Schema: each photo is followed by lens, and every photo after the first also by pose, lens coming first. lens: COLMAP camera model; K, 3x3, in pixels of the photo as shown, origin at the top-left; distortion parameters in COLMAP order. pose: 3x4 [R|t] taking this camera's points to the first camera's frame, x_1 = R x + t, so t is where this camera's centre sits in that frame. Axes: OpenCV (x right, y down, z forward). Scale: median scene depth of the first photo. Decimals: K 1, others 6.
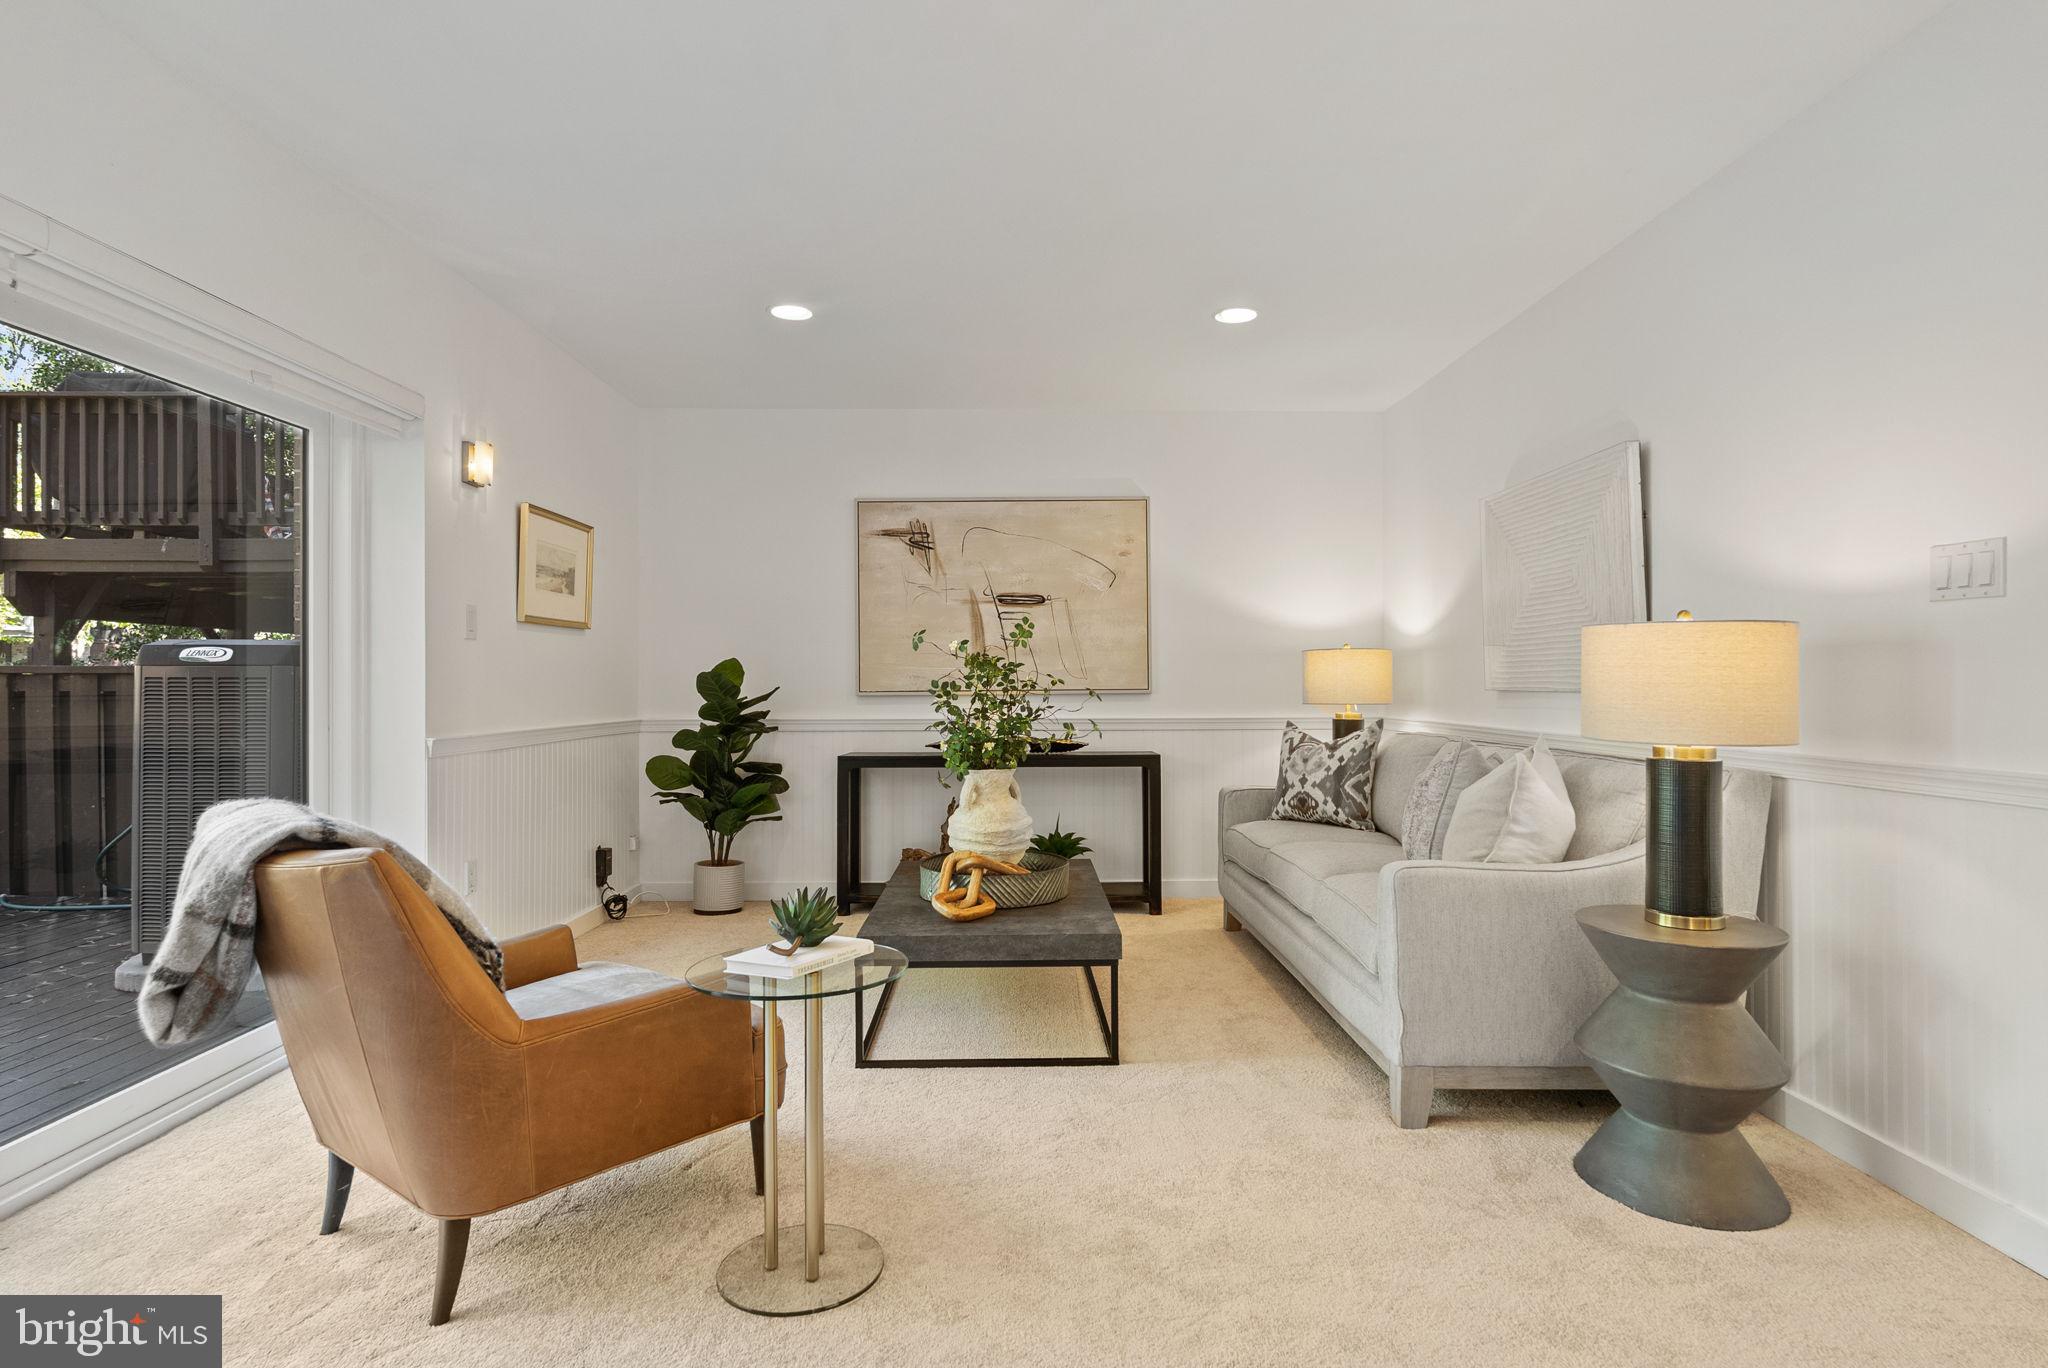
lens RADIAL K [[1060.6, 0, 1012.6], [0, 1060.6, 679.5], [0, 0, 1]] dist [0.000714, -0.000634]
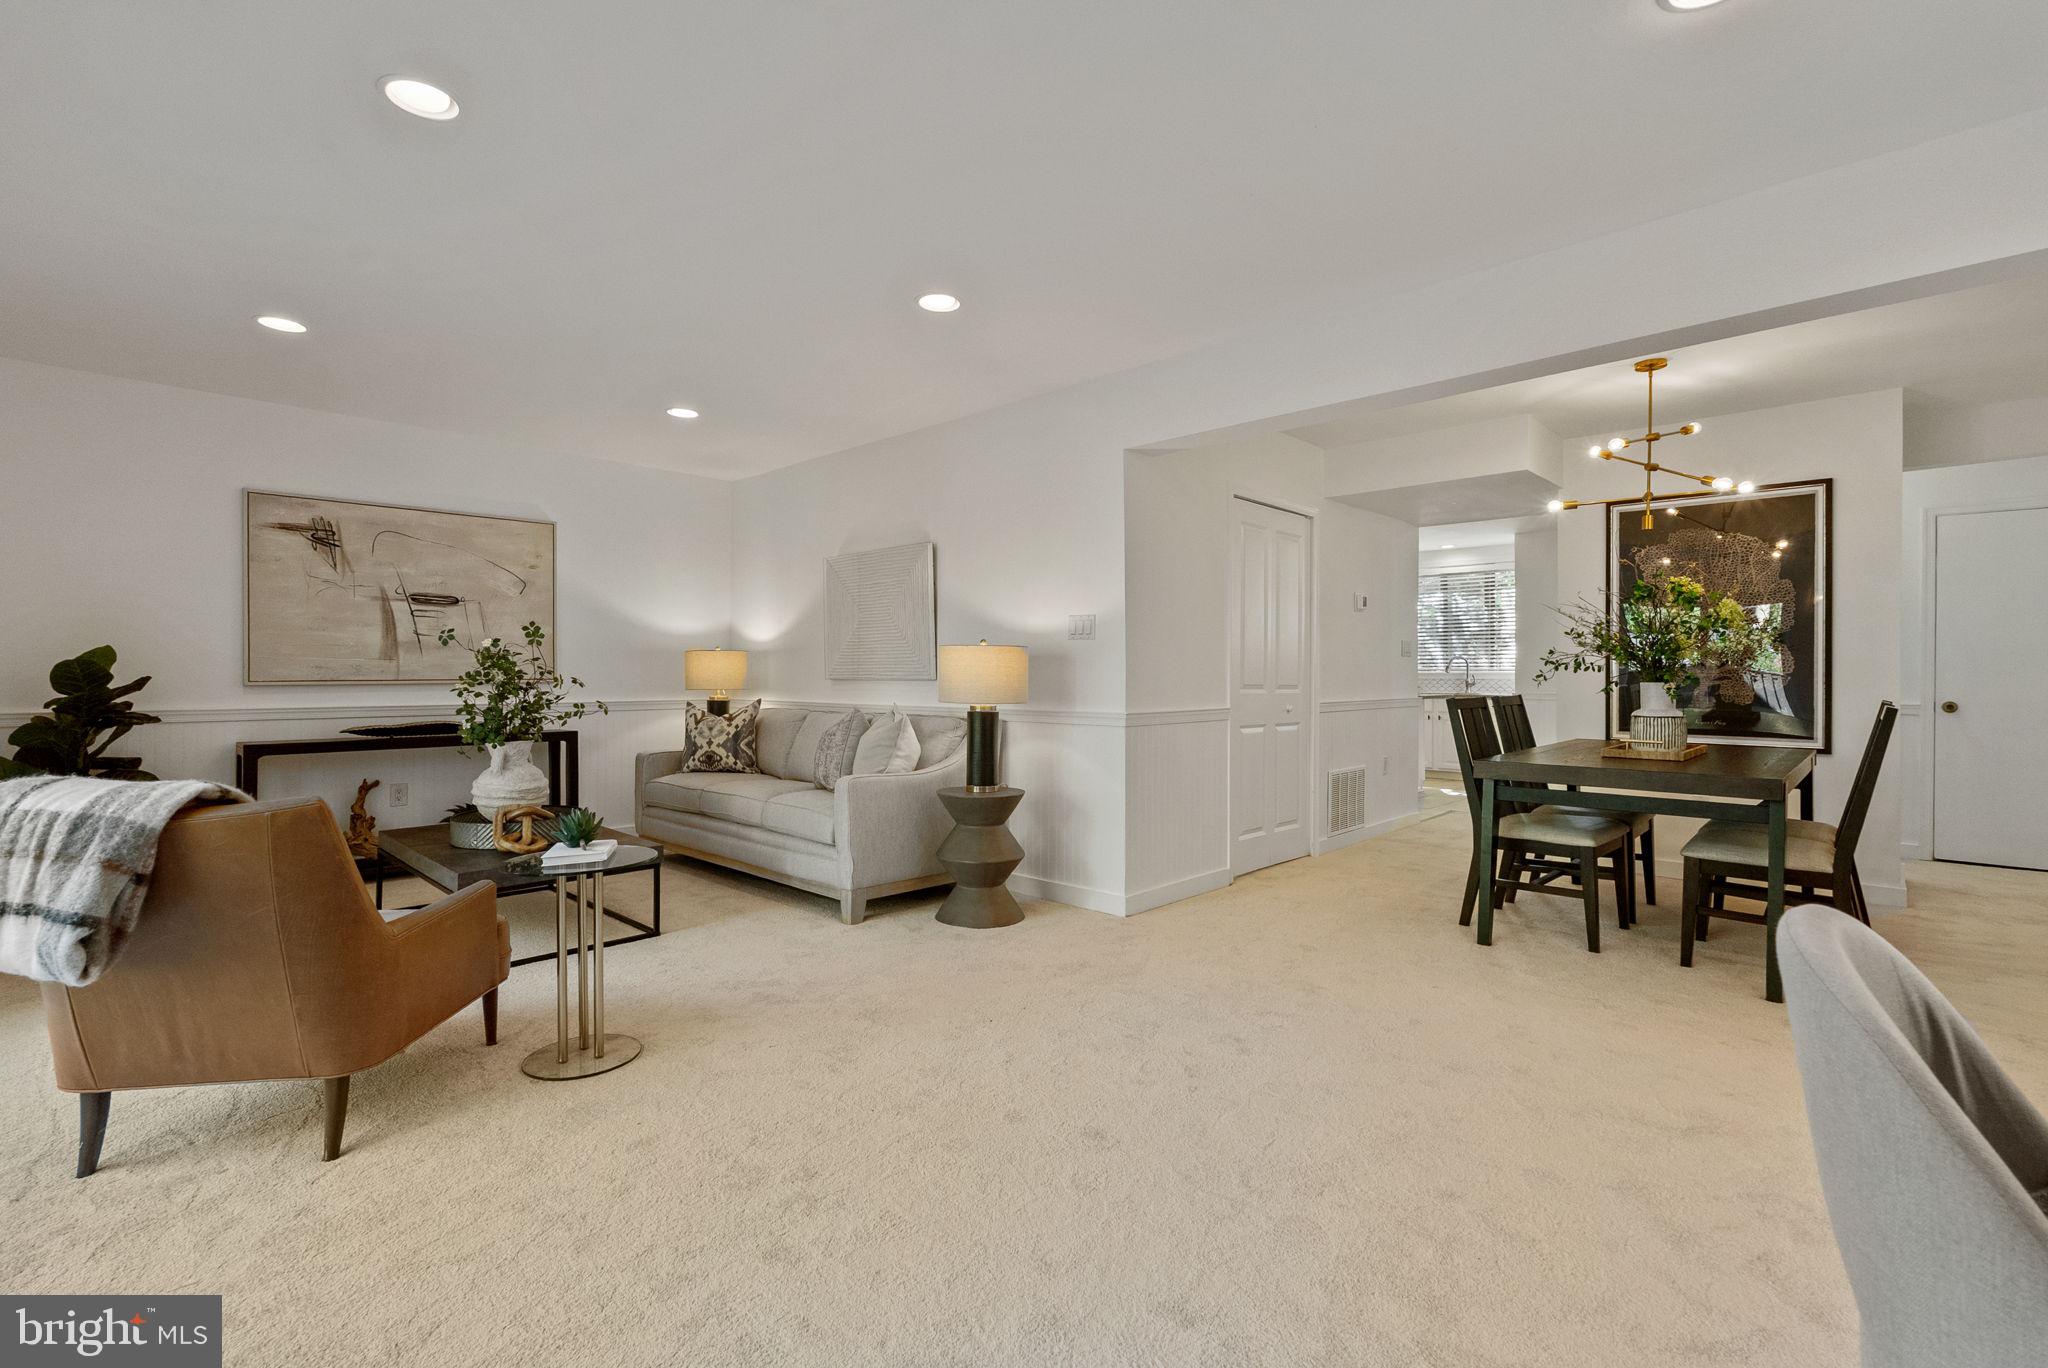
lens RADIAL K [[916.0, 0, 1024.0], [0, 916.0, 684.0], [0, 0, 1]] dist [-0.000282, -0.000087]
pose [[0.701309, -0.003422, 0.712849, -0.315594], [-0.004950, 0.999941, 0.009671, 0.002436], [-0.712840, -0.010311, 0.701251, -0.166769]]
